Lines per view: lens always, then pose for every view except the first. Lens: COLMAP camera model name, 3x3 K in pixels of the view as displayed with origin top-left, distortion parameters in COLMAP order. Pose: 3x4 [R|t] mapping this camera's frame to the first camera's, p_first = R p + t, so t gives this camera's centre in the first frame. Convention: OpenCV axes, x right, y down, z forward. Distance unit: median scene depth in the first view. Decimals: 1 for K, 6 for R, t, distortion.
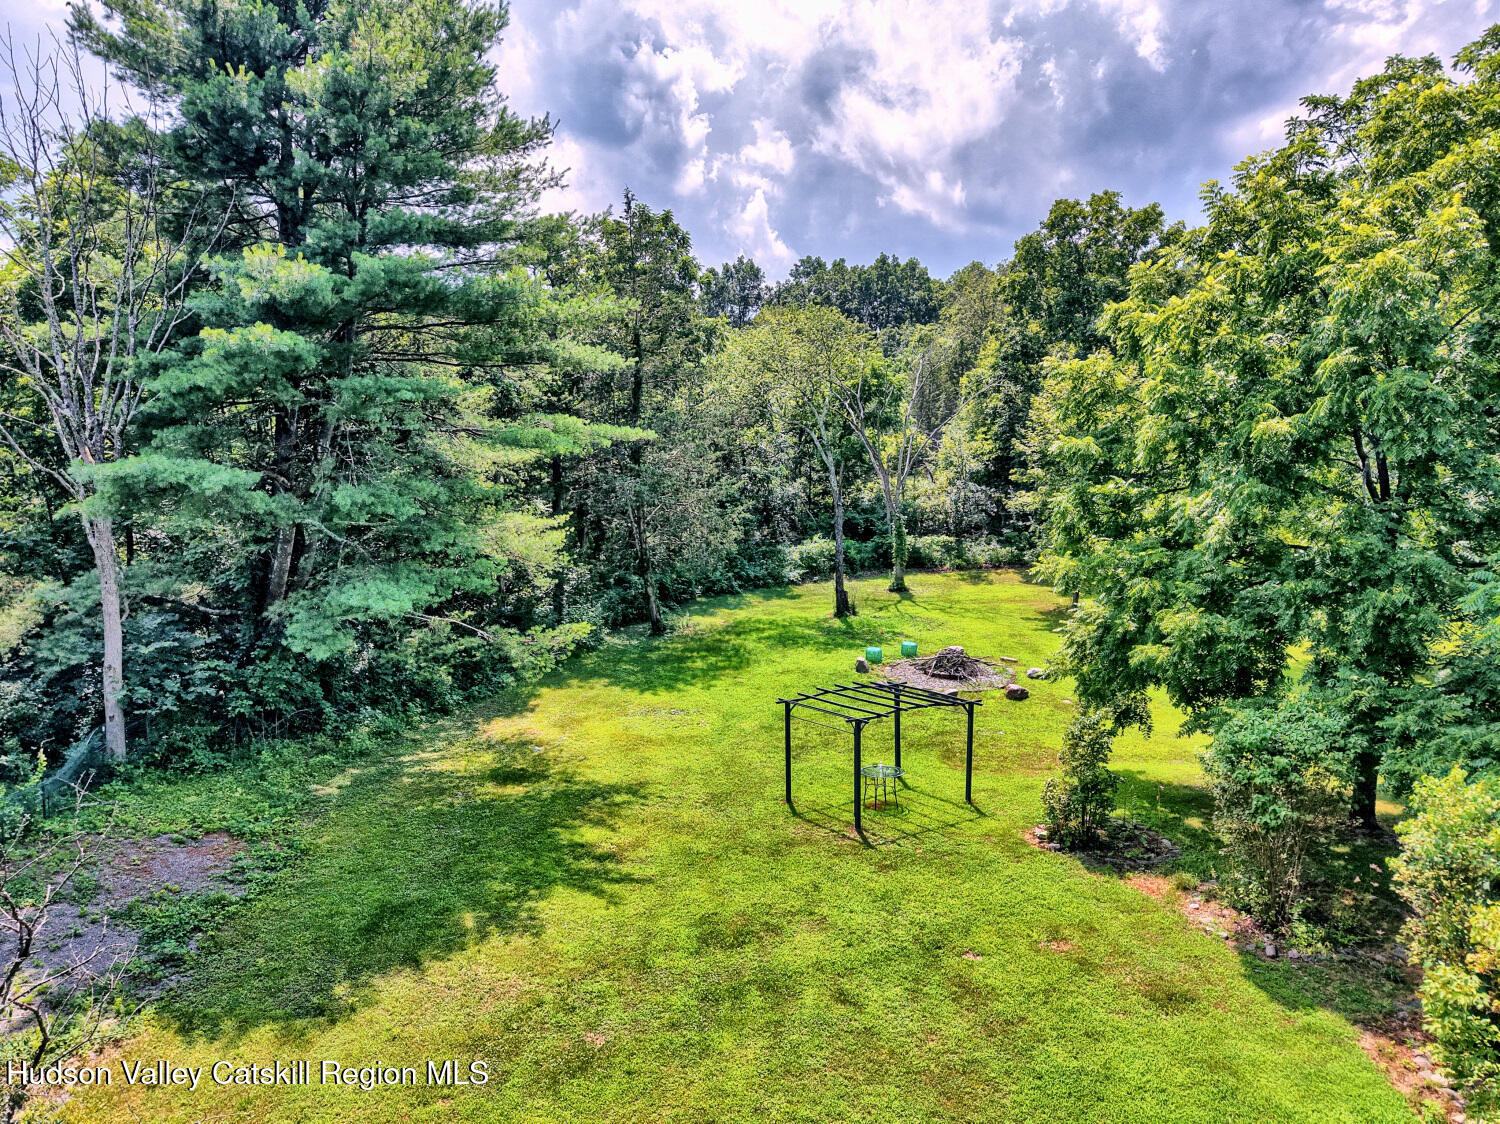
lens RADIAL K [[1052.1, 0, 750.0], [0, 1052.1, 562.0], [0, 0, 1]] dist [0.352985, -0.000892]
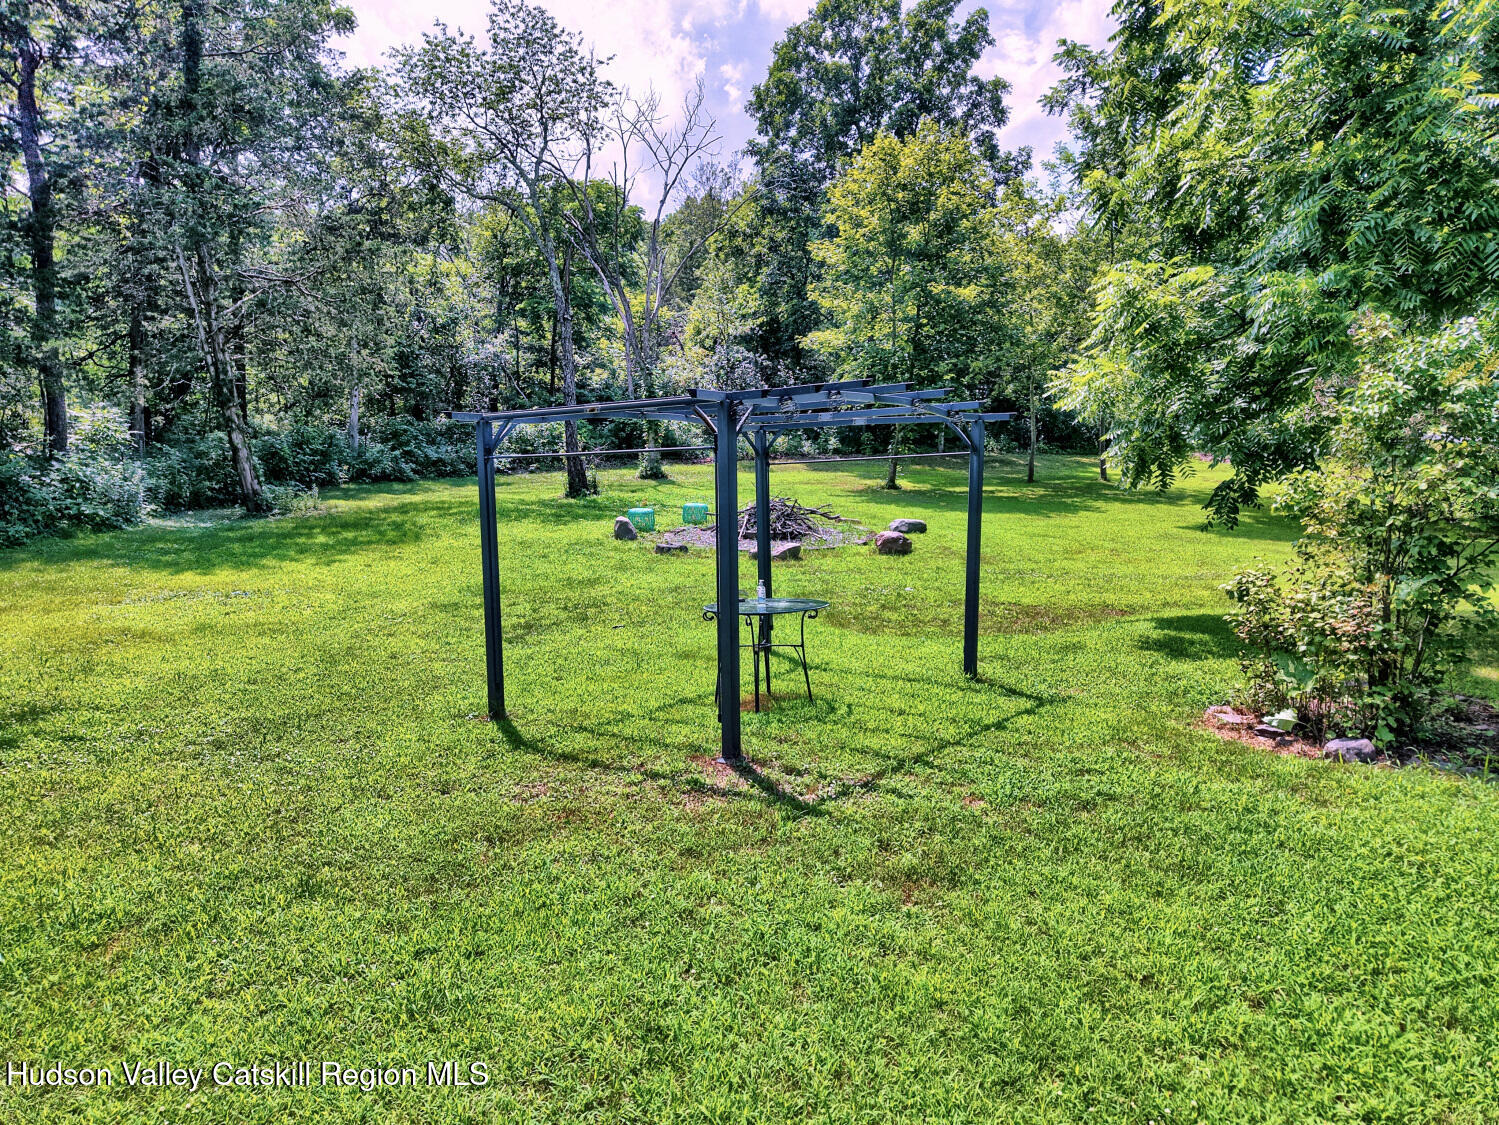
lens RADIAL K [[1001.6, 0, 750.9], [0, 1001.6, 570.6], [0, 0, 1]] dist [0.022154, -0.015099]
pose [[0.958983, -0.034456, 0.281362, 0.014474], [0.036522, 0.999331, -0.002099, 0.101734], [-0.281101, 0.012288, 0.959599, 0.380827]]
